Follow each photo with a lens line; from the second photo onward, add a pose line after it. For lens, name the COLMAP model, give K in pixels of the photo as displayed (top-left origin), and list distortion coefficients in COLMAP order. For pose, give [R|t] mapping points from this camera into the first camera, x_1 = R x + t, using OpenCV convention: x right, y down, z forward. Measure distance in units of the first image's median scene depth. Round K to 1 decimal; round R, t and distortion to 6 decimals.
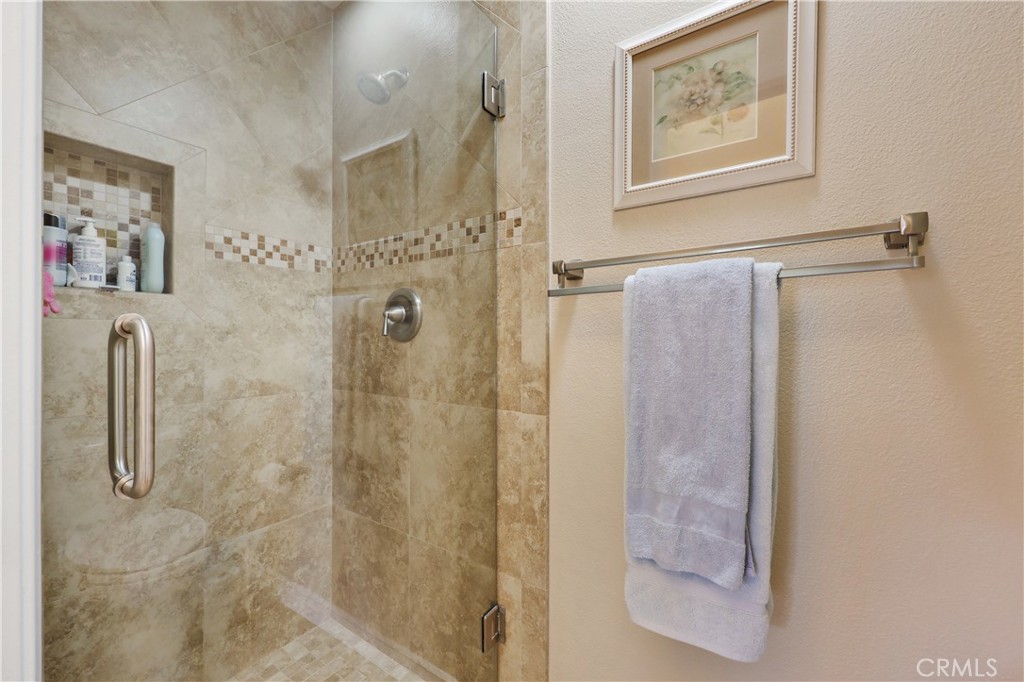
lens RADIAL K [[415.6, 0, 514.2], [0, 415.6, 336.6], [0, 0, 1]] dist [-0.002712, -0.000427]
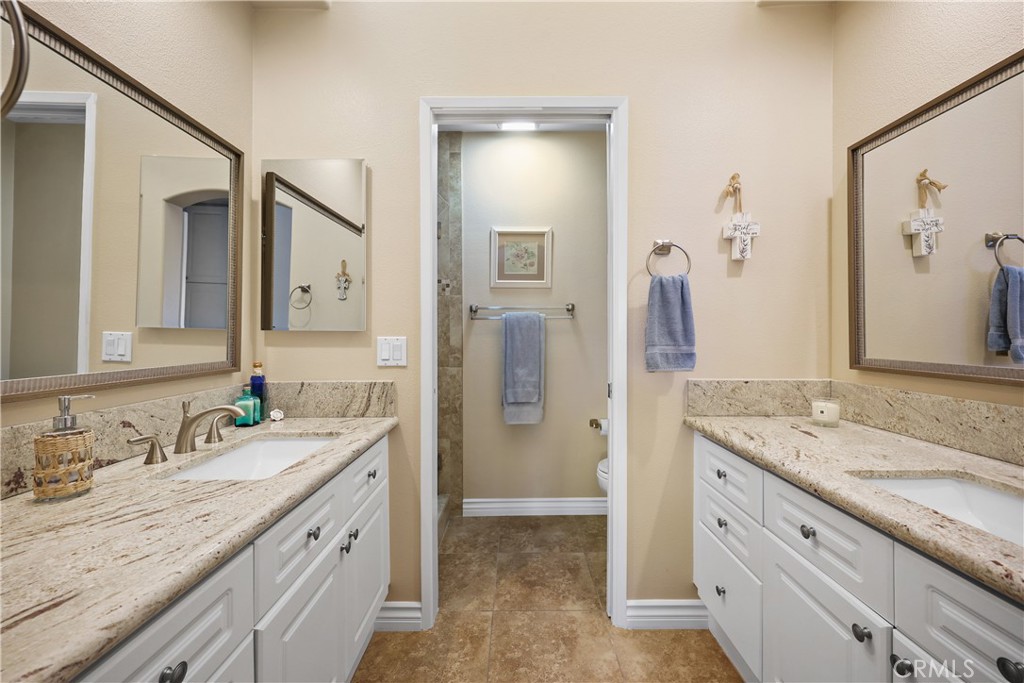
lens RADIAL K [[407.4, 0, 511.5], [0, 407.4, 338.4], [0, 0, 1]] dist [-0.013893, -0.000226]
pose [[0.821603, -0.002294, 0.570056, -1.091181], [0.000239, 0.999993, 0.003679, 0.012881], [-0.570060, -0.002886, 0.821598, -1.177870]]
